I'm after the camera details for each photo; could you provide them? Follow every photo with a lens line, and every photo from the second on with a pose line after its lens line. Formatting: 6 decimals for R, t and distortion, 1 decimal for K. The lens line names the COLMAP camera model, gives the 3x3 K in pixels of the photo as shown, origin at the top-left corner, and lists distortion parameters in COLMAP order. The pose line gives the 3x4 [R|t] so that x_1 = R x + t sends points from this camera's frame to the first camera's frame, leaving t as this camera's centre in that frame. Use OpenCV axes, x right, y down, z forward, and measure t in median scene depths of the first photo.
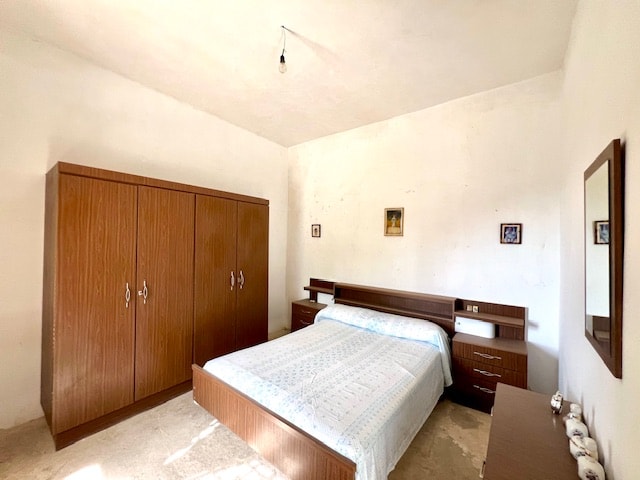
lens RADIAL K [[260.2, 0, 320.0], [0, 260.2, 240.0], [0, 0, 1]] dist [-0.000609, -0.000187]
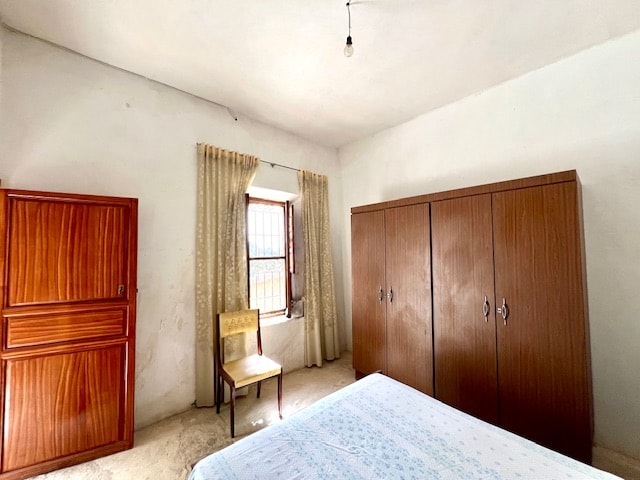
lens RADIAL K [[260.2, 0, 320.0], [0, 260.2, 240.0], [0, 0, 1]] dist [-0.000609, -0.000187]
pose [[-0.192005, -0.050801, -0.980078, 0.583929], [0.018735, 0.998288, -0.055415, 0.003202], [0.981215, -0.029002, -0.190724, 0.908089]]
